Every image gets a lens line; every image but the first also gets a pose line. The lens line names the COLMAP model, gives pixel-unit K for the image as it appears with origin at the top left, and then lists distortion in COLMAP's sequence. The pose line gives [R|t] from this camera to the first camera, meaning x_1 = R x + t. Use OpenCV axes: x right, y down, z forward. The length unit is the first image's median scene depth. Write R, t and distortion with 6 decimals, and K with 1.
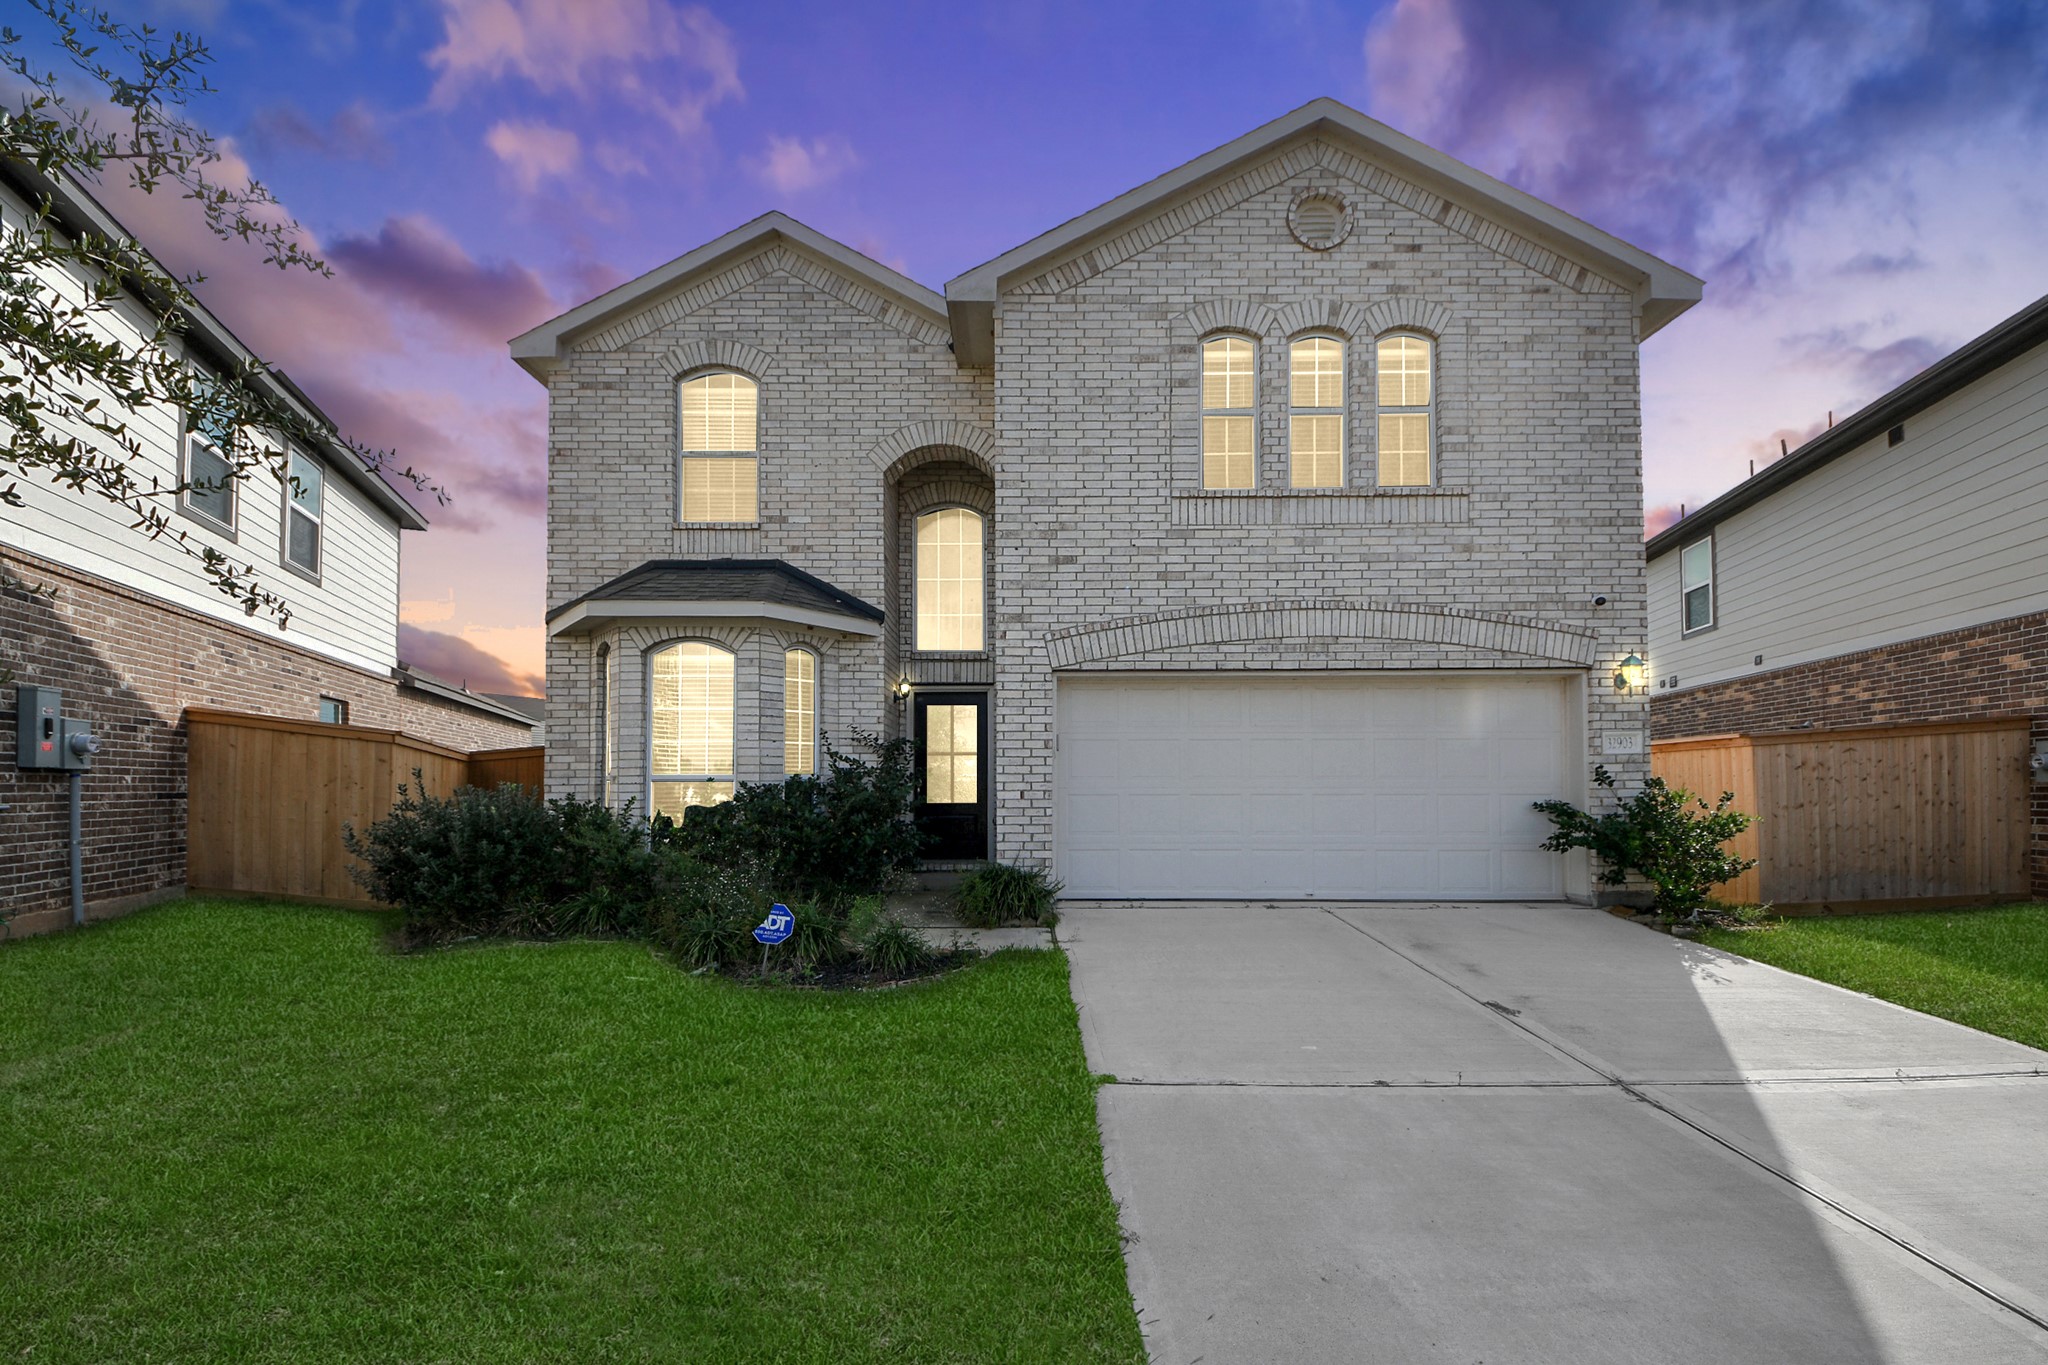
lens RADIAL K [[763.1, 0, 1012.8], [0, 763.1, 691.1], [0, 0, 1]] dist [0.035134, -0.026321]
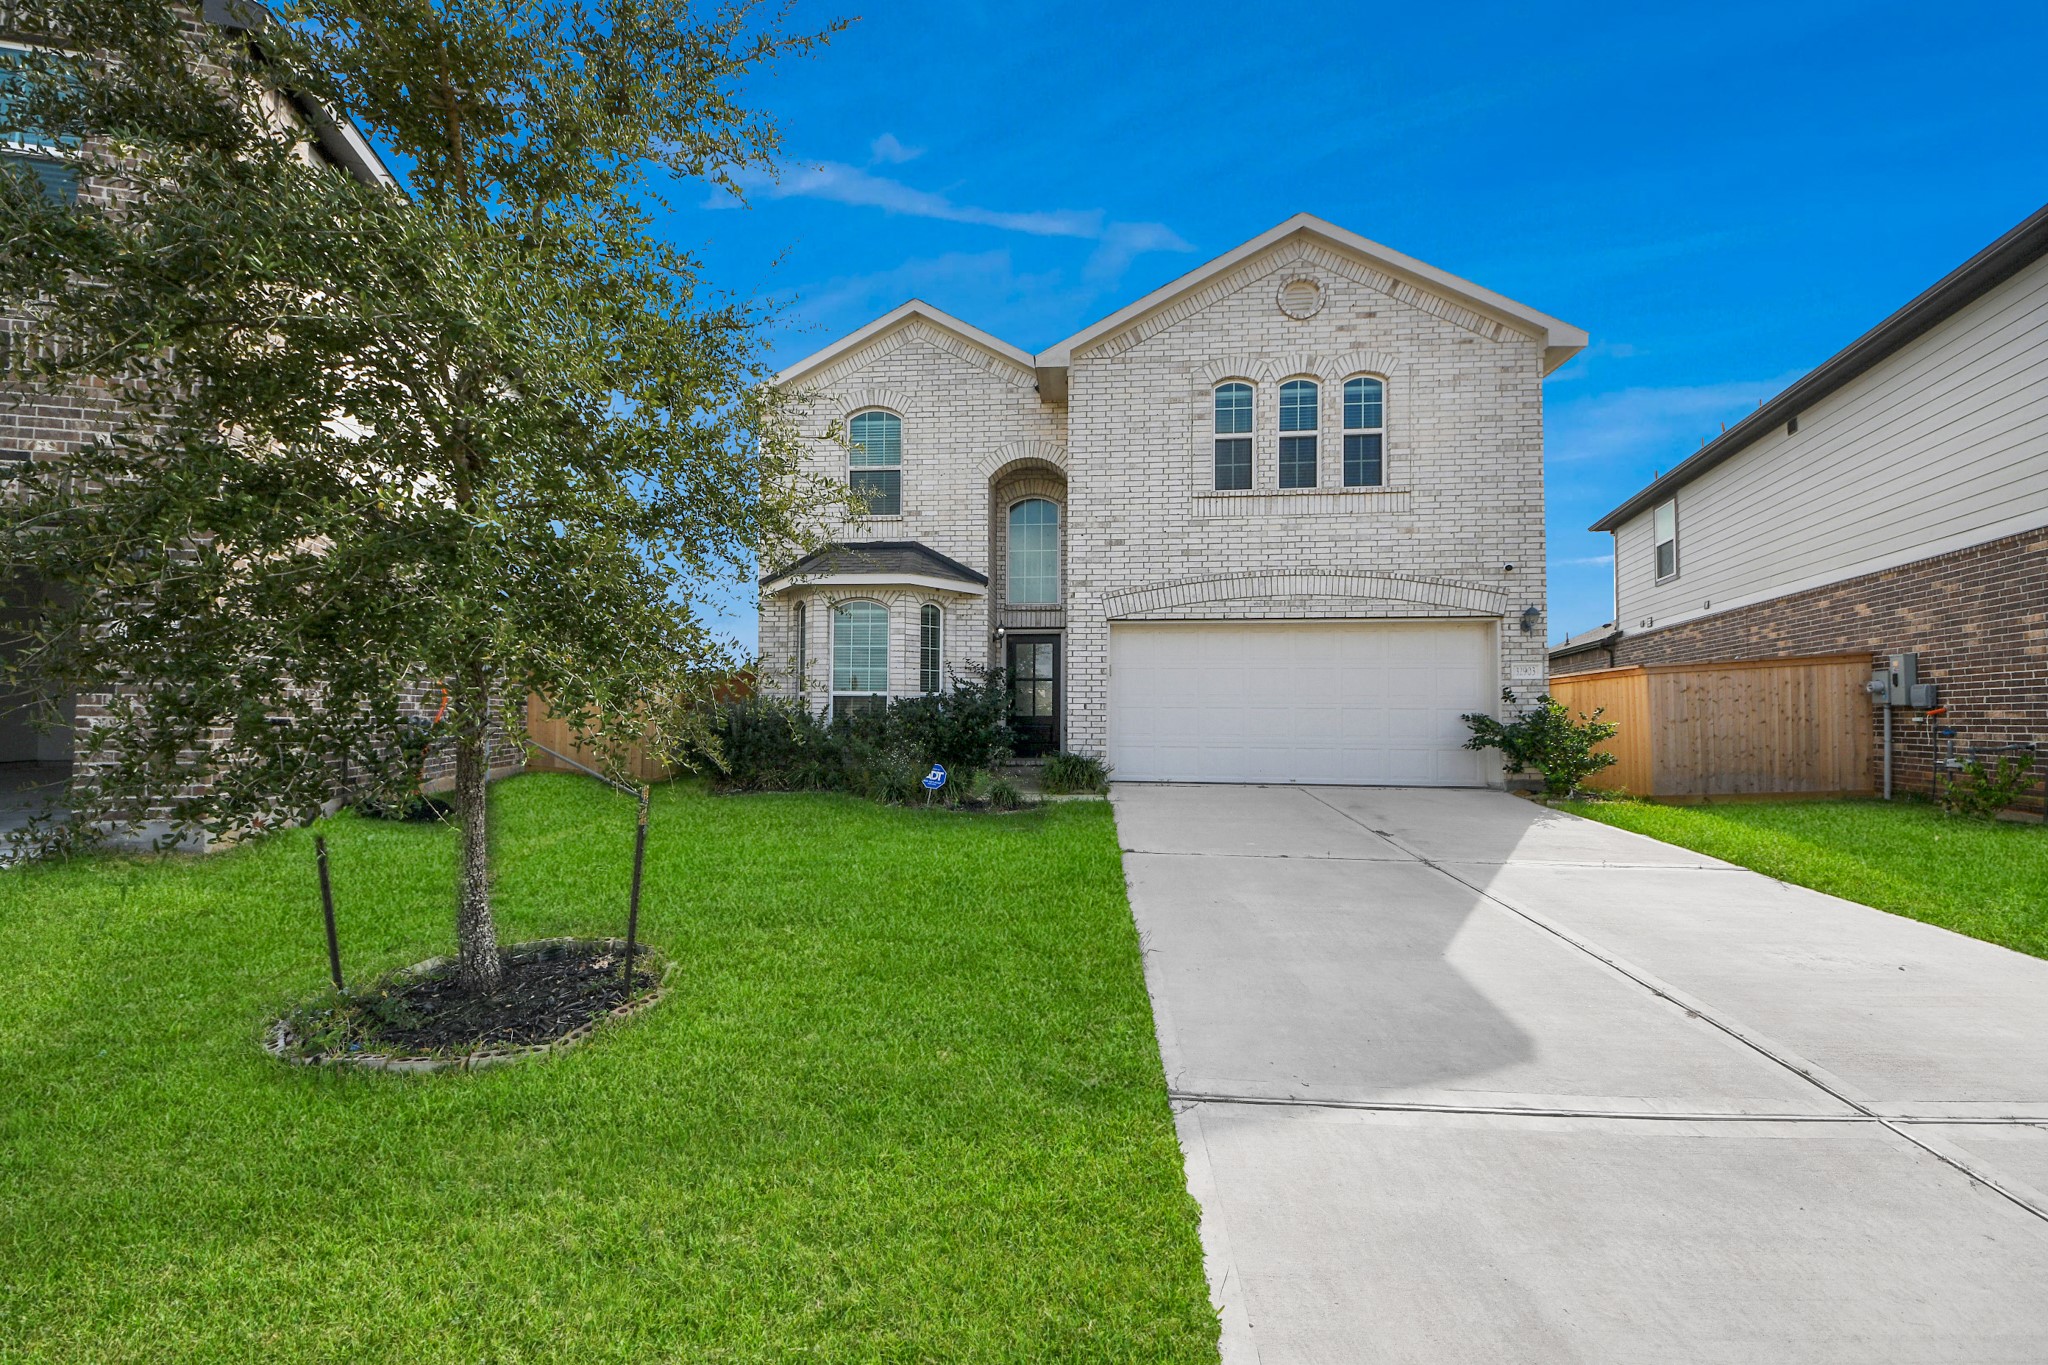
lens RADIAL K [[725.4, 0, 1030.2], [0, 725.4, 690.8], [0, 0, 1]] dist [0.025415, -0.000115]
pose [[0.997898, 0.005068, -0.064608, -0.003068], [0.000492, 0.996317, 0.085748, -0.010875], [0.064804, -0.085600, 0.994220, -0.366918]]
